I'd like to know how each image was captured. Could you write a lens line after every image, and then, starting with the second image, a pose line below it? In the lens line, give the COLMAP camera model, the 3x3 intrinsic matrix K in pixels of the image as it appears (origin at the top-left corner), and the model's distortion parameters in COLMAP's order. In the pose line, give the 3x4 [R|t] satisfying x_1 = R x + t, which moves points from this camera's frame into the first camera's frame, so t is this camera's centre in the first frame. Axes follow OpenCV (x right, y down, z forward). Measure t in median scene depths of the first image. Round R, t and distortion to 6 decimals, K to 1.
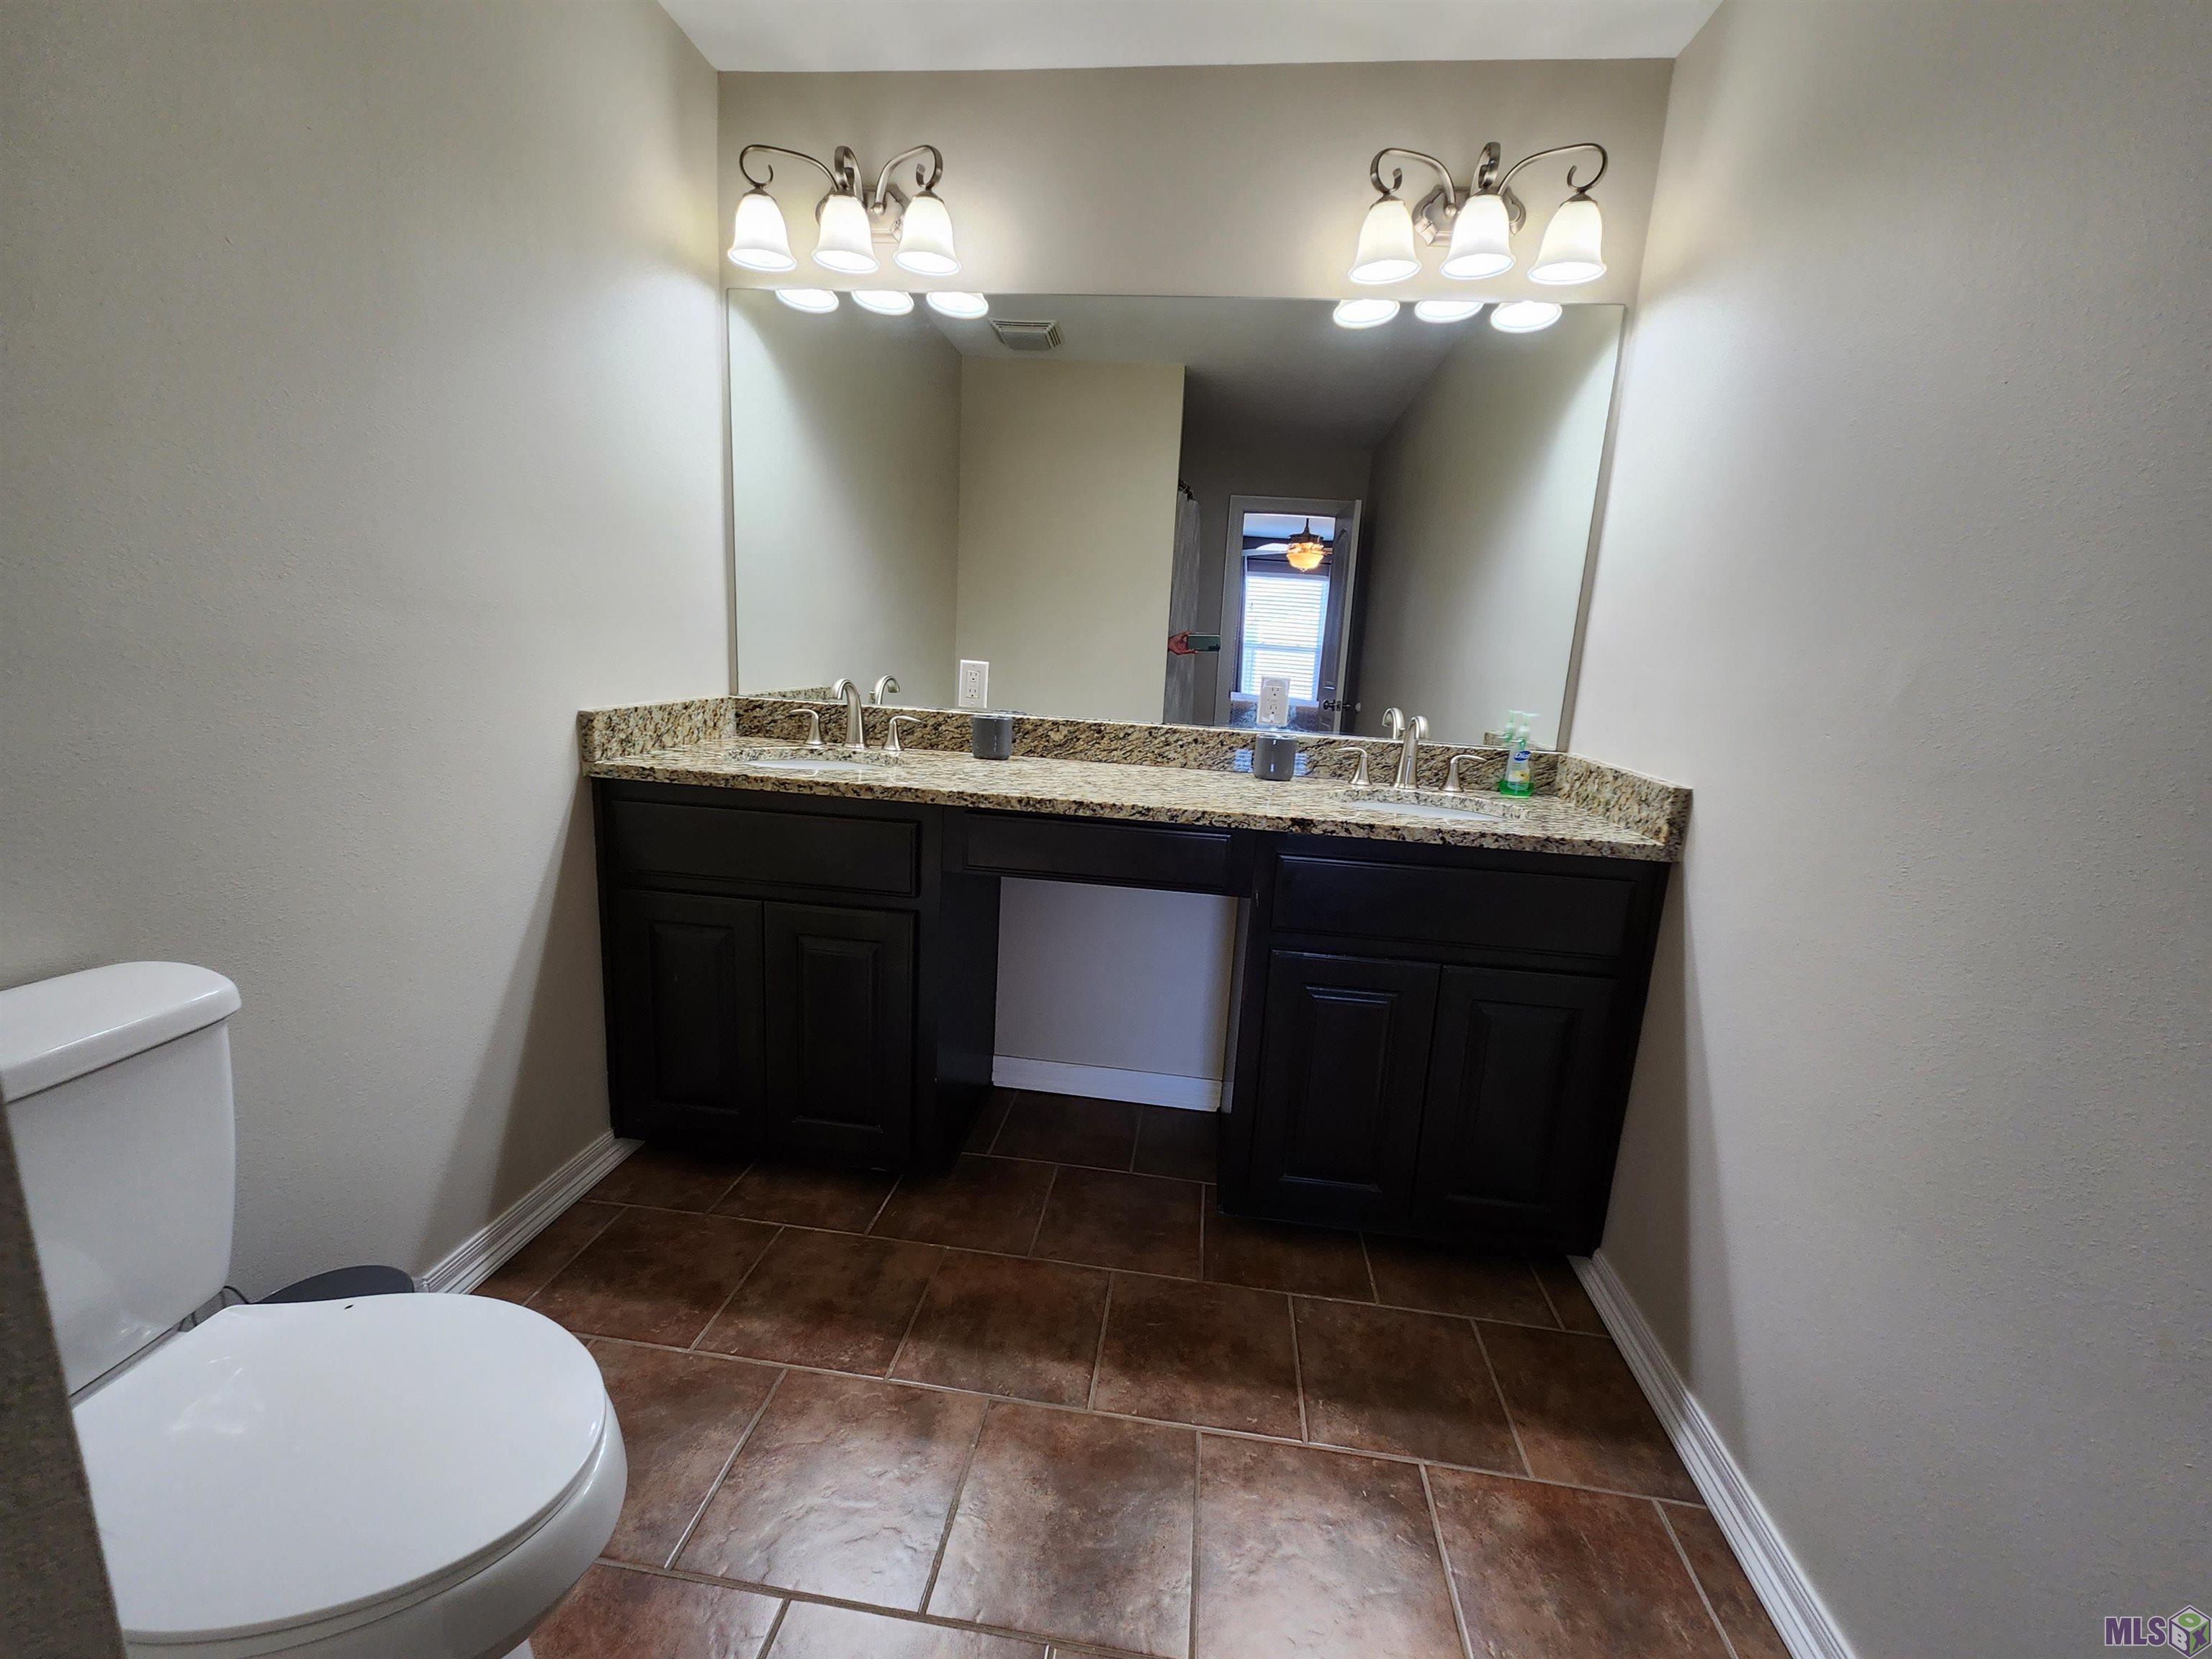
lens RADIAL K [[899.4, 0, 1103.1], [0, 899.4, 832.2], [0, 0, 1]] dist [-0.001676, 0.000716]
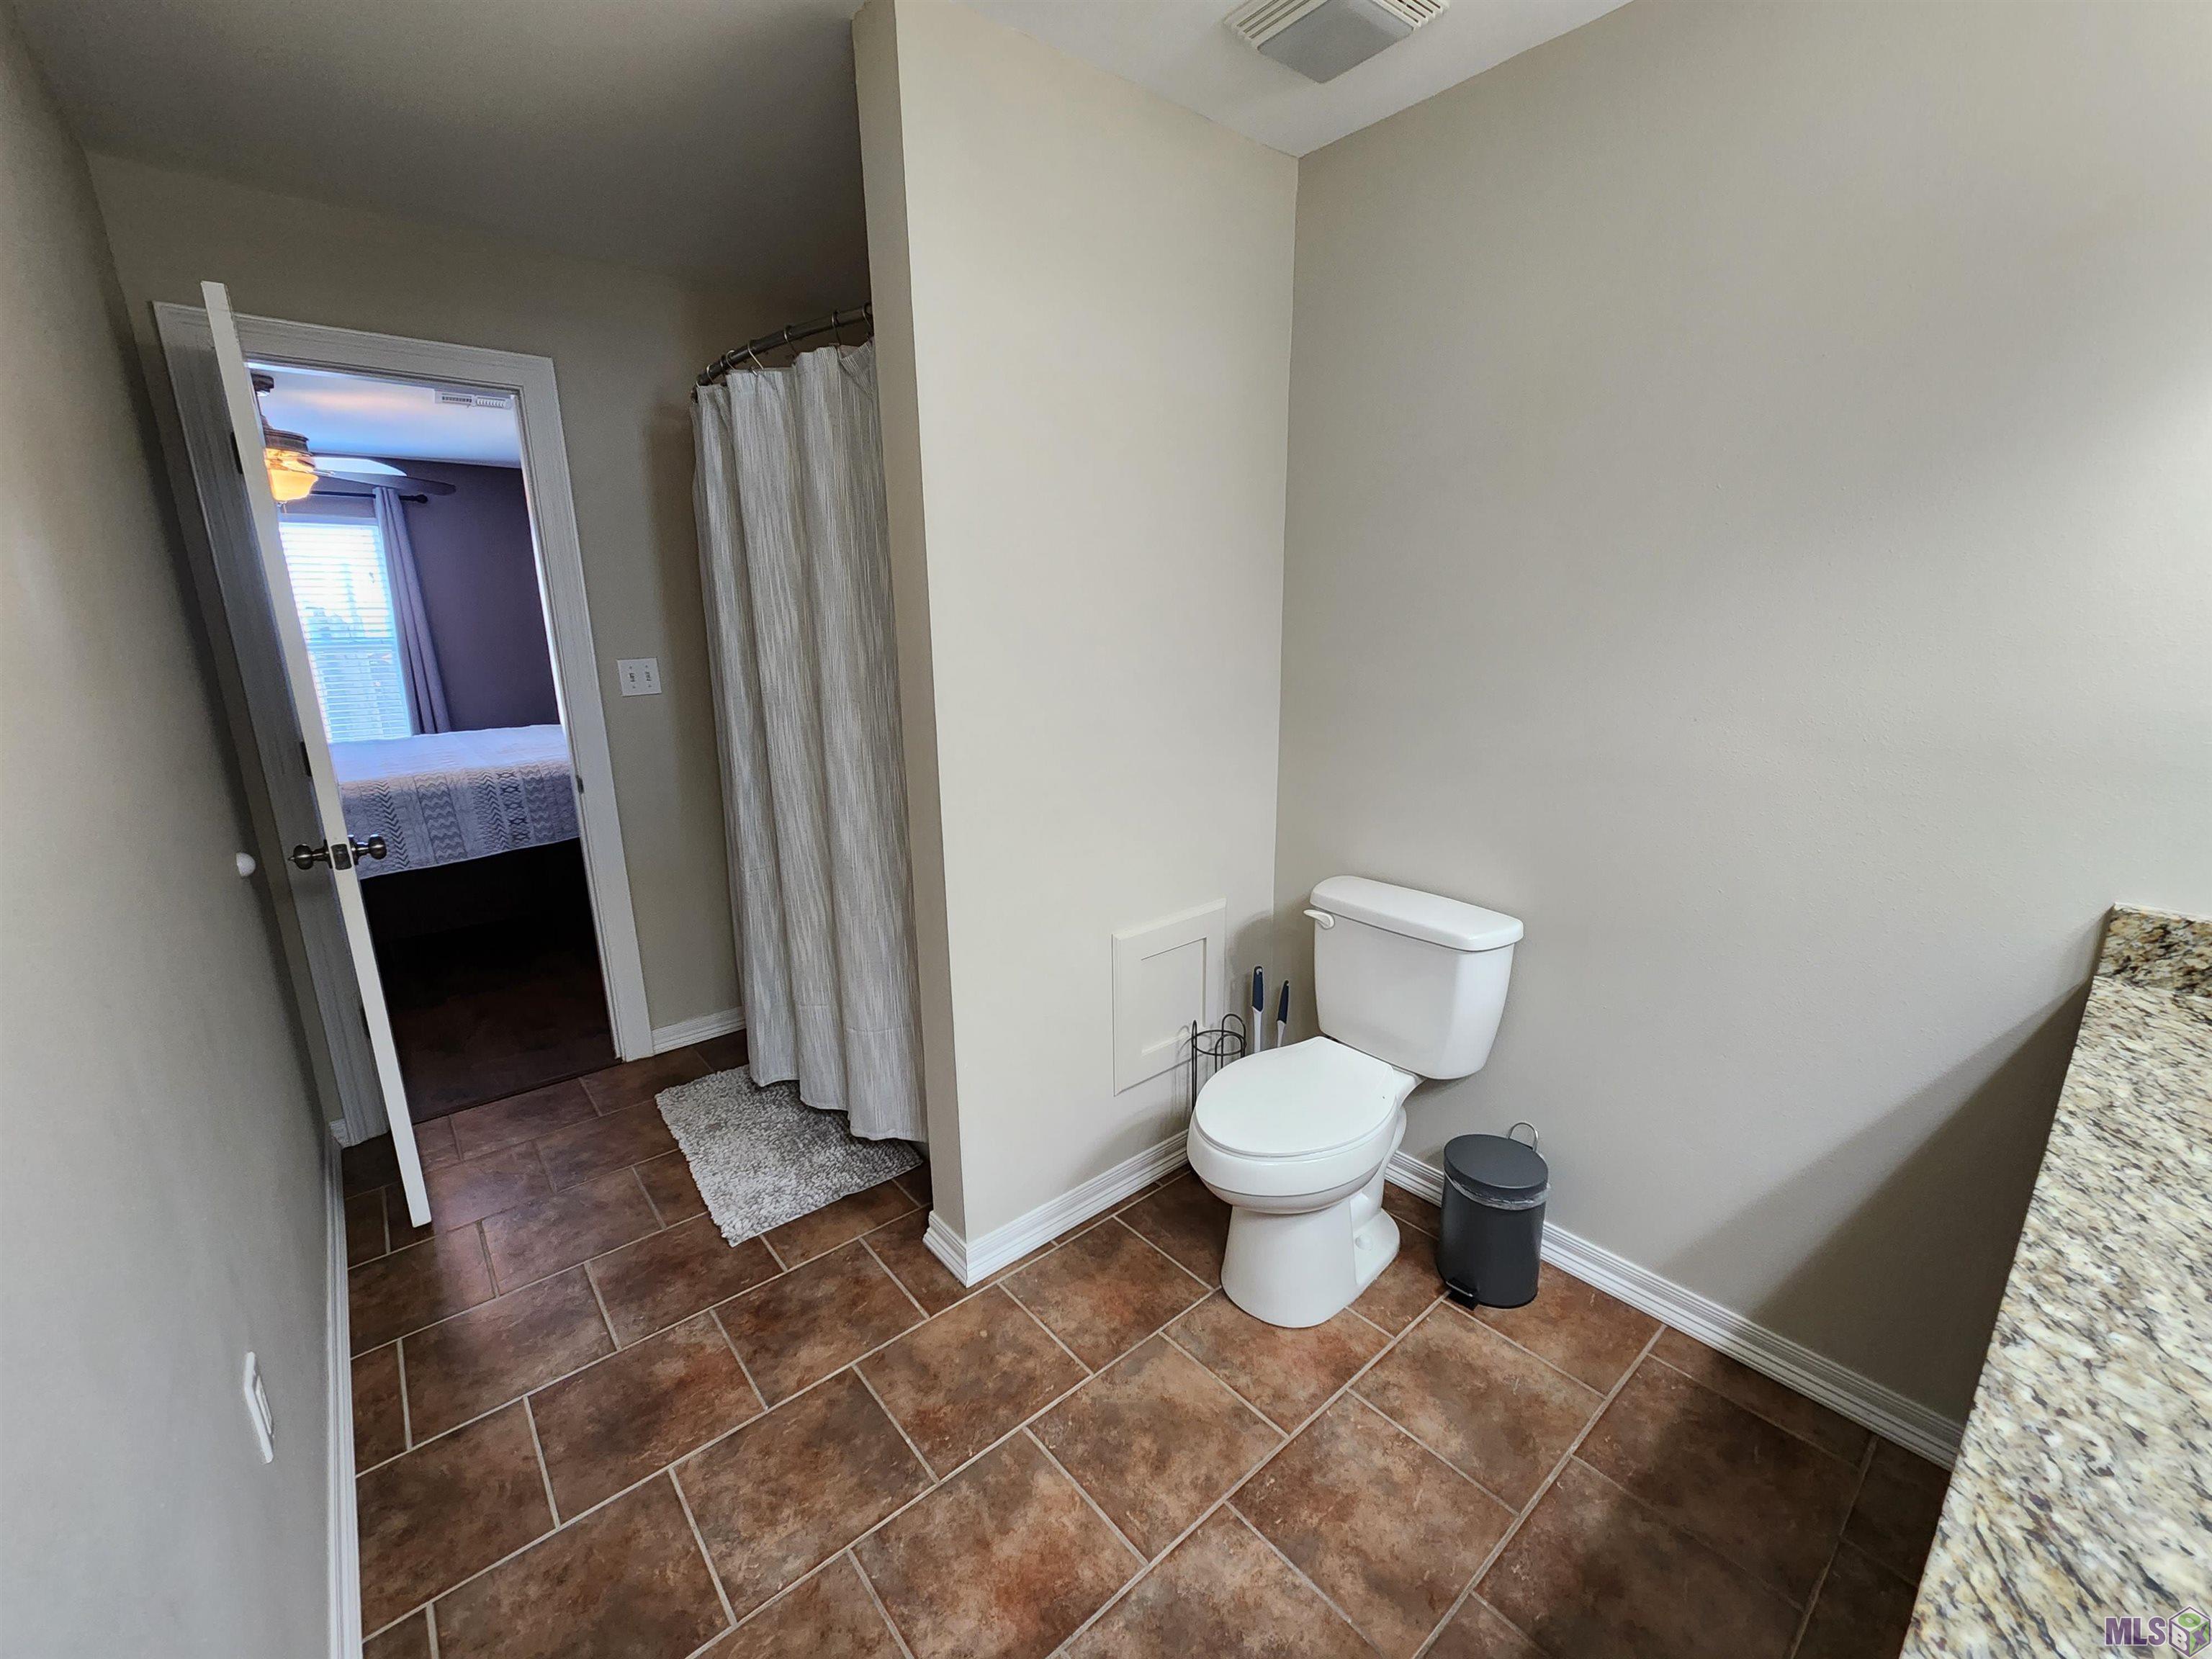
lens RADIAL K [[899.4, 0, 1103.1], [0, 899.4, 832.2], [0, 0, 1]] dist [-0.001676, 0.000716]
pose [[-0.675638, 0.131589, -0.725395, 0.522312], [-0.182522, 0.923453, 0.337520, -0.311780], [0.714282, 0.360442, -0.599902, 0.919930]]
